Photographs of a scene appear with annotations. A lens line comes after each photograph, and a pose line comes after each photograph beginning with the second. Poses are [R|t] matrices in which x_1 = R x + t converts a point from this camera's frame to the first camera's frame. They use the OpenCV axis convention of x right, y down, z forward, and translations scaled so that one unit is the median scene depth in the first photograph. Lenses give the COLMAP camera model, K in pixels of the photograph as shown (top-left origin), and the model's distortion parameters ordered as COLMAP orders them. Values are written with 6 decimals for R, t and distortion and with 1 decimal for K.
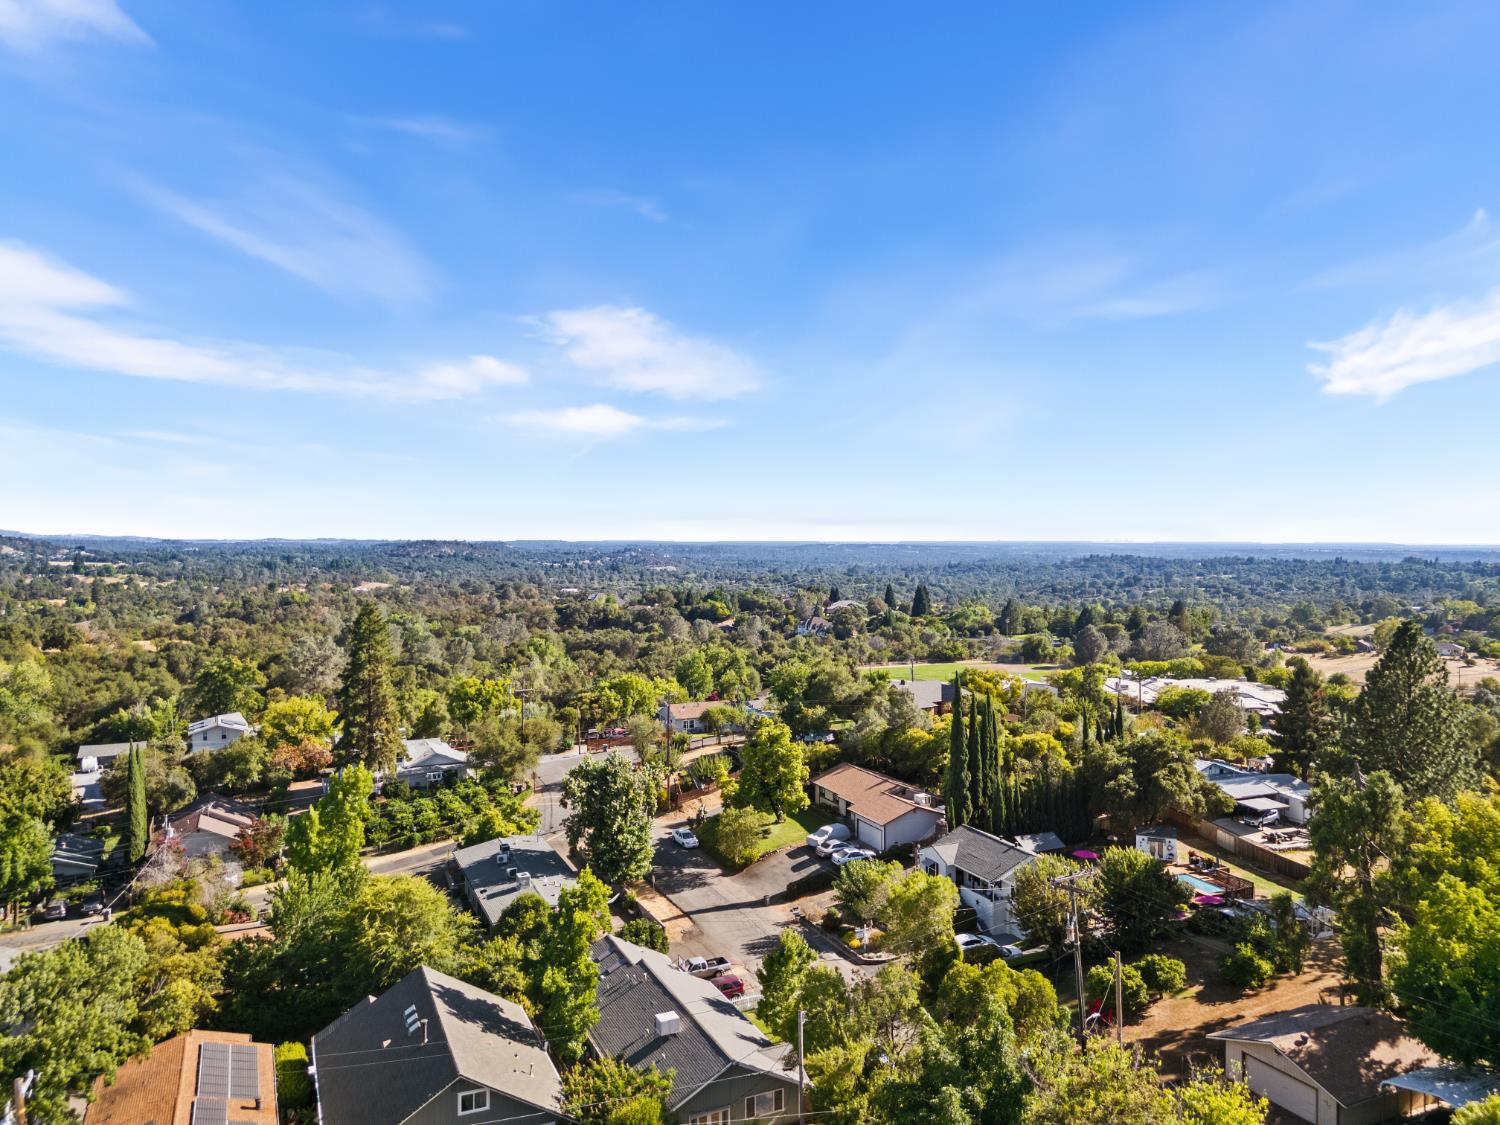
lens RADIAL K [[1062.7, 0, 758.0], [0, 1062.7, 563.9], [0, 0, 1]] dist [0.044129, -0.033833]
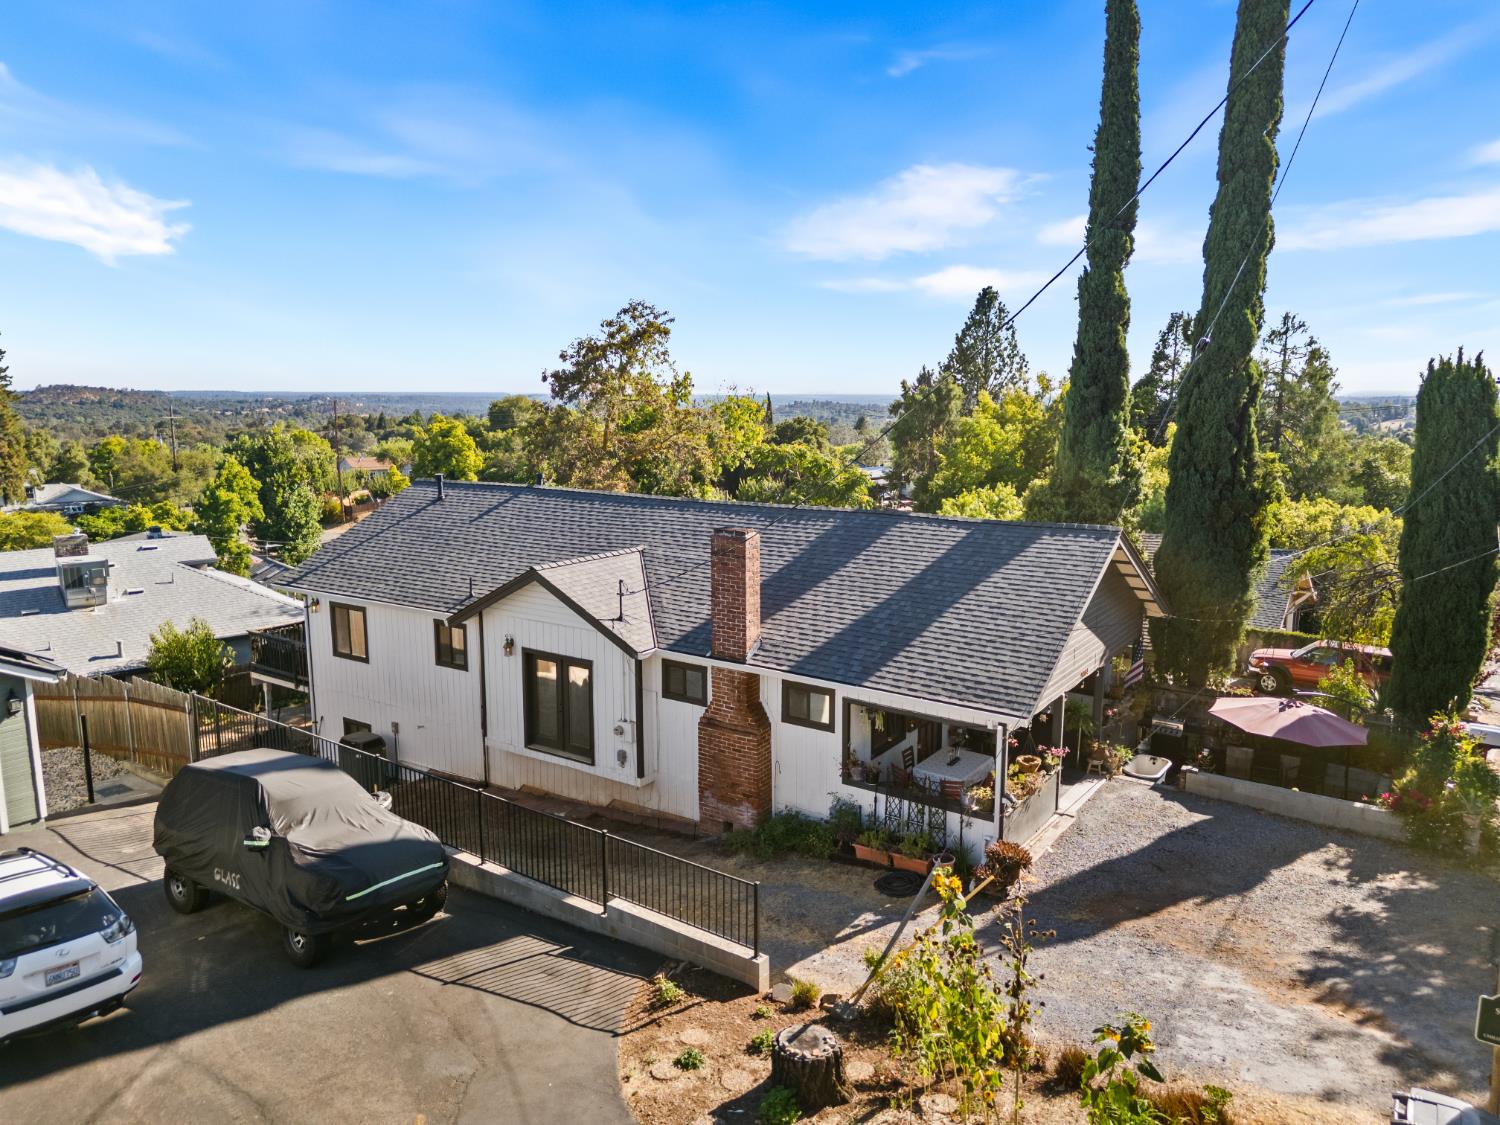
lens RADIAL K [[1062.7, 0, 760.7], [0, 1062.7, 562.3], [0, 0, 1]] dist [0.044129, -0.033833]
pose [[0.964053, -0.035514, 0.263324, 0.021841], [-0.000720, 0.990675, 0.136246, 0.100207], [-0.265707, -0.131538, 0.955038, -0.051183]]
